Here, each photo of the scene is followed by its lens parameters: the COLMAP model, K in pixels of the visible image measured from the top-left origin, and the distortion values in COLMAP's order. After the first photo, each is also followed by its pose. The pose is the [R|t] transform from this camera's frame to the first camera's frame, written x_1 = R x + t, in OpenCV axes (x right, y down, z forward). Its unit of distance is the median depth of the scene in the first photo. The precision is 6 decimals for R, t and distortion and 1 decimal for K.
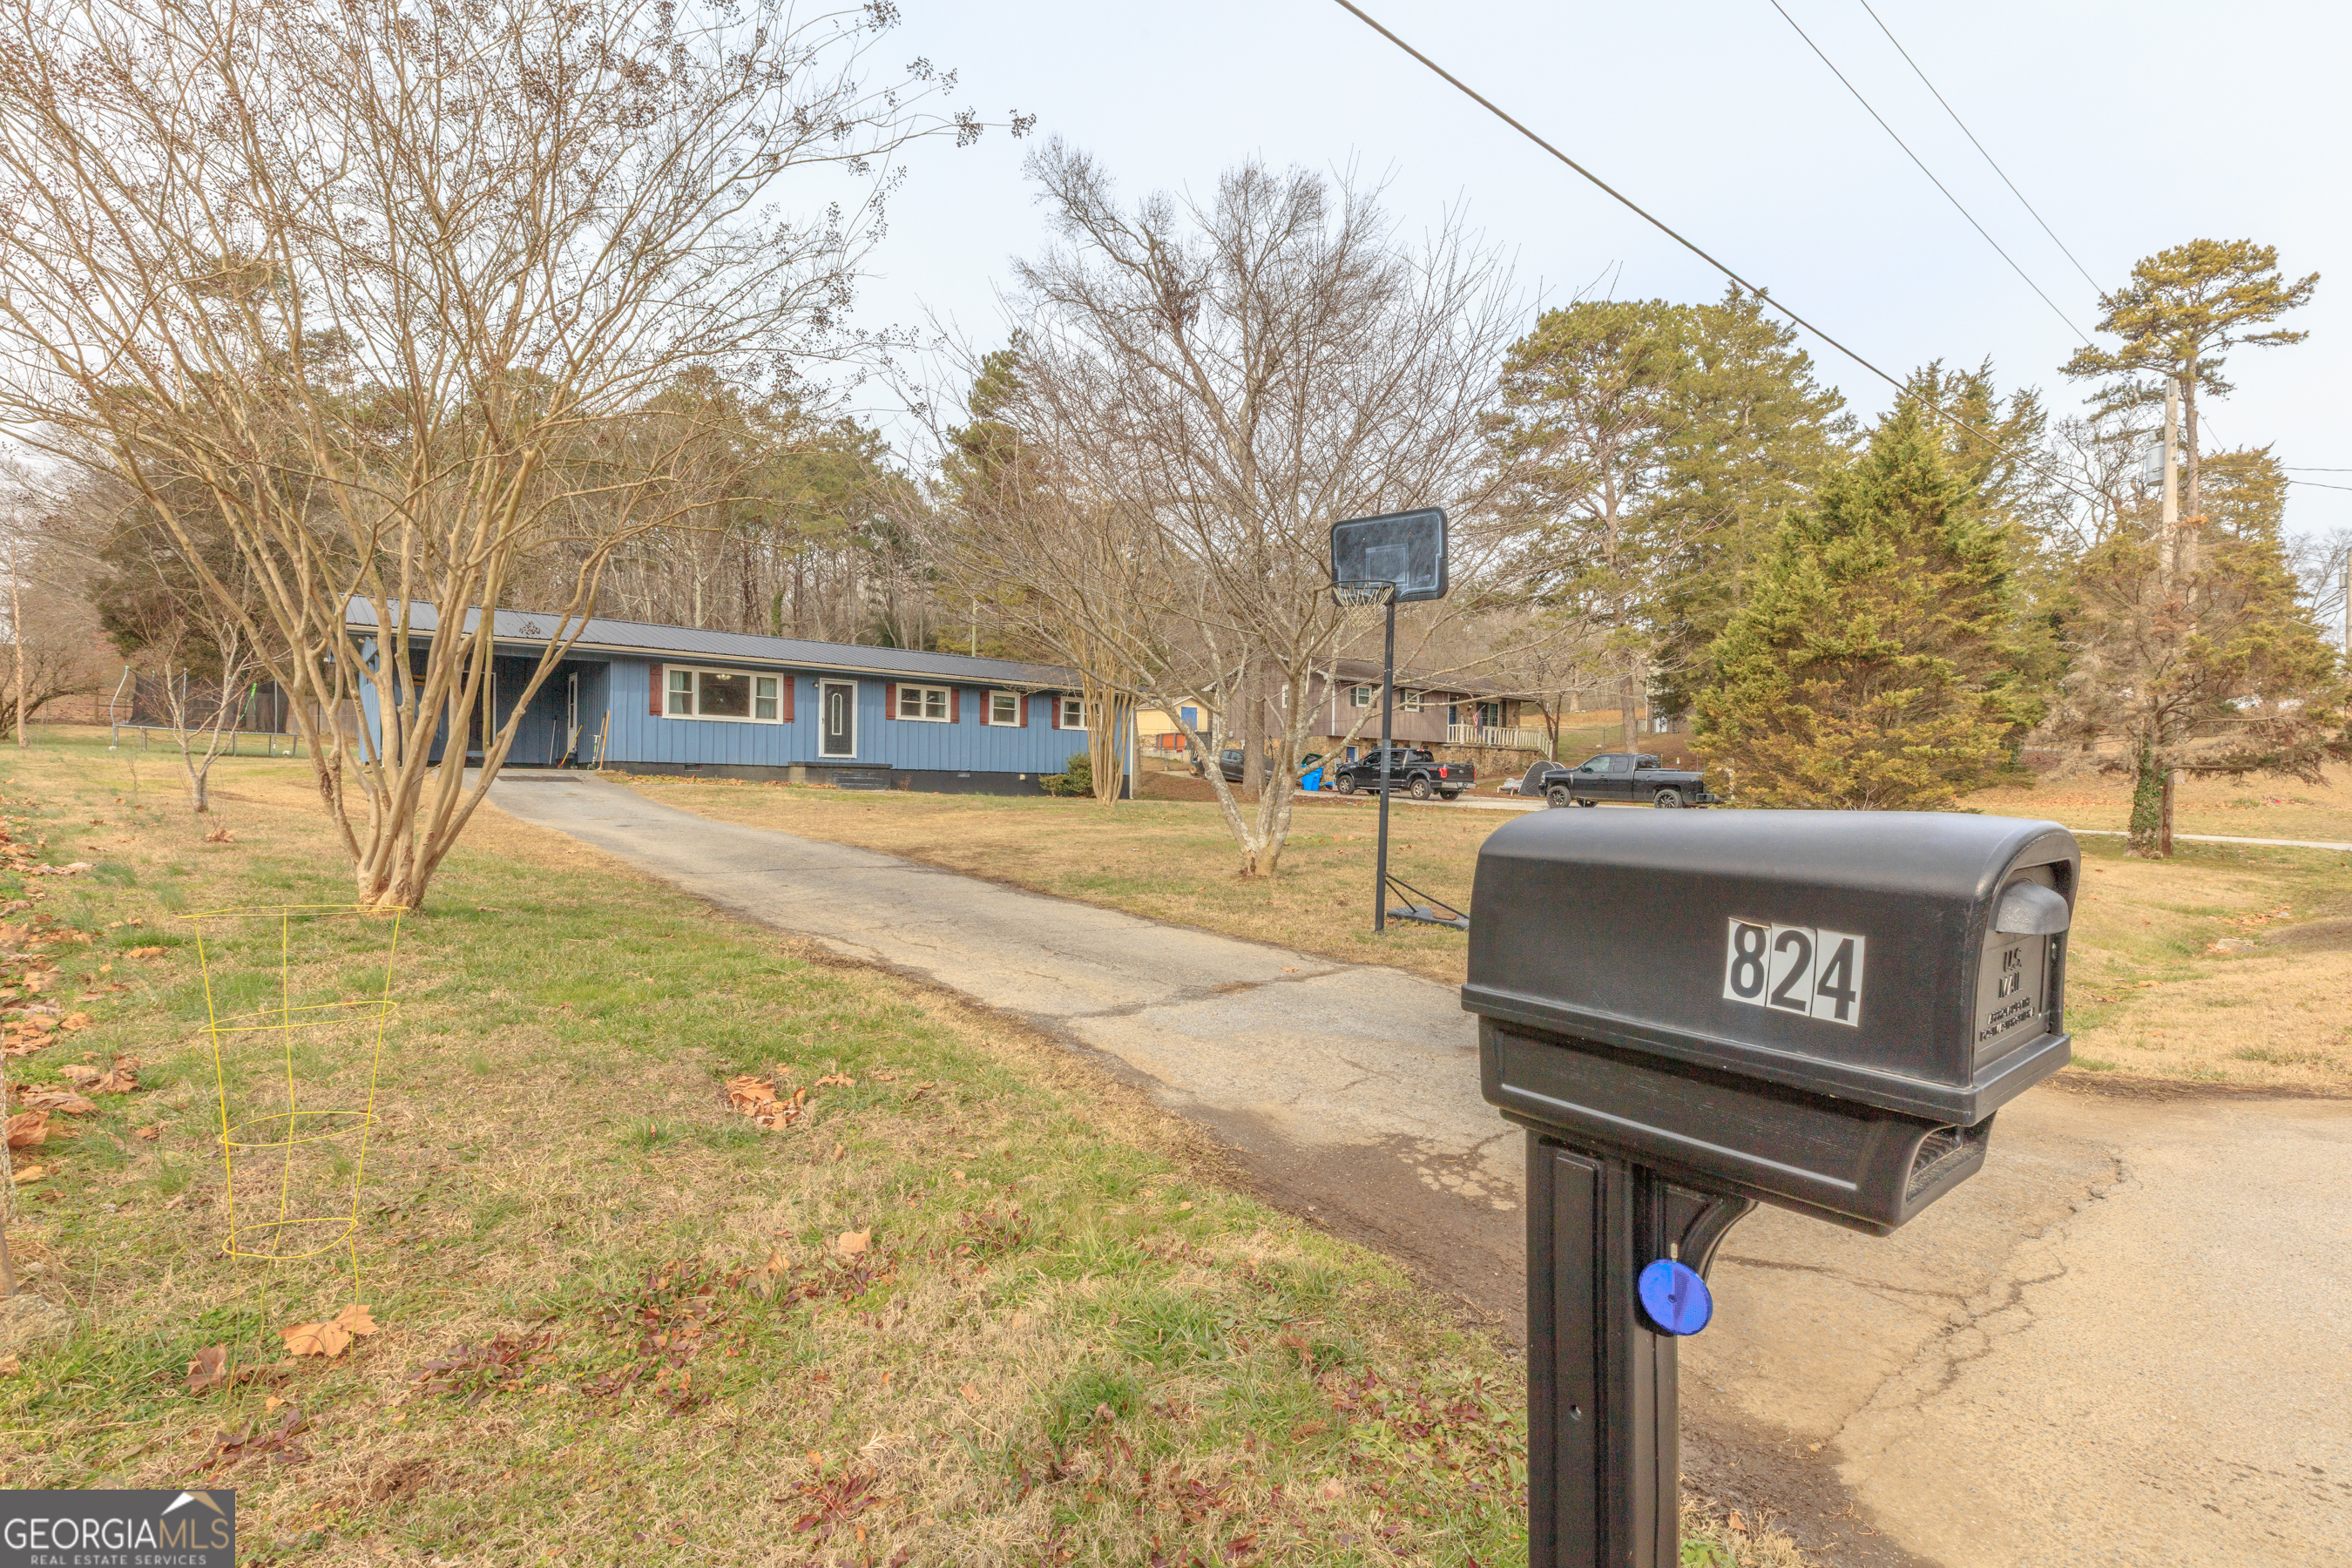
lens RADIAL K [[1086.6, 0, 1227.2], [0, 1086.6, 803.0], [0, 0, 1]] dist [0.002347, 0.000095]
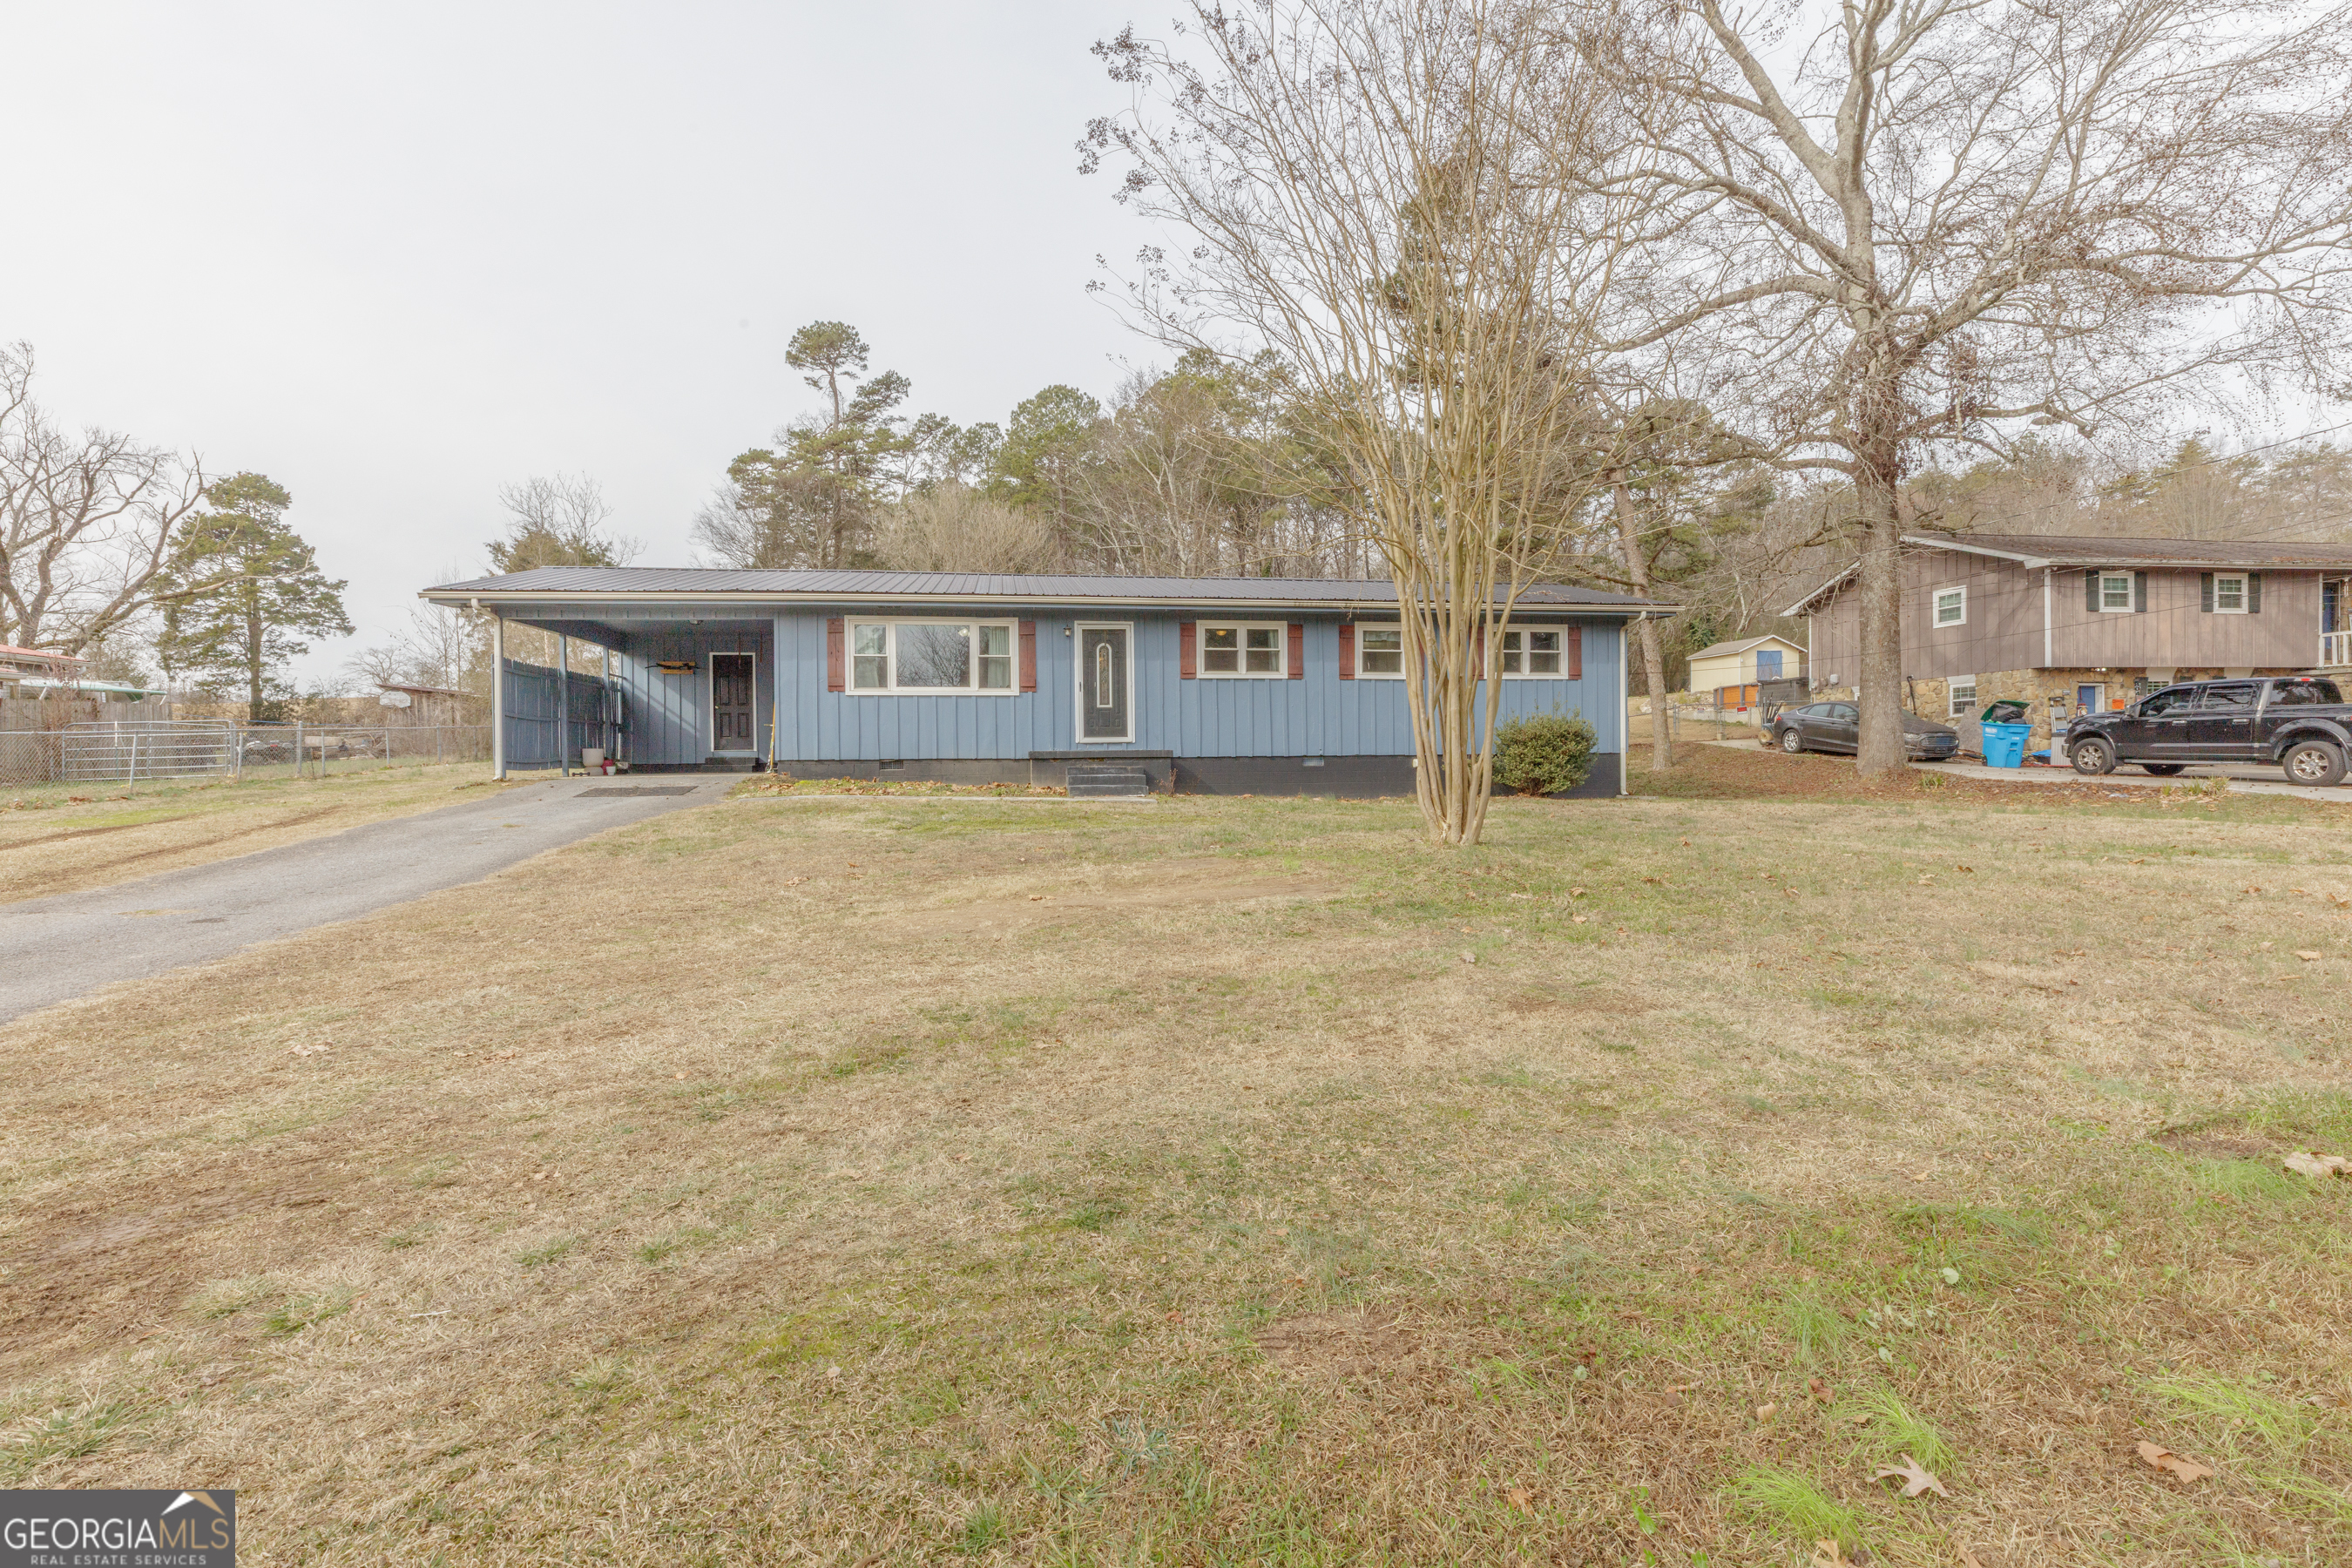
lens RADIAL K [[1047.8, 0, 1181.2], [0, 1047.8, 768.6], [0, 0, 1]] dist [0.003719, -0.000064]
pose [[0.846613, -0.021043, -0.531793, 0.009319], [0.017534, 0.999778, -0.011647, -0.017062], [0.531920, 0.000537, 0.846794, 0.464530]]
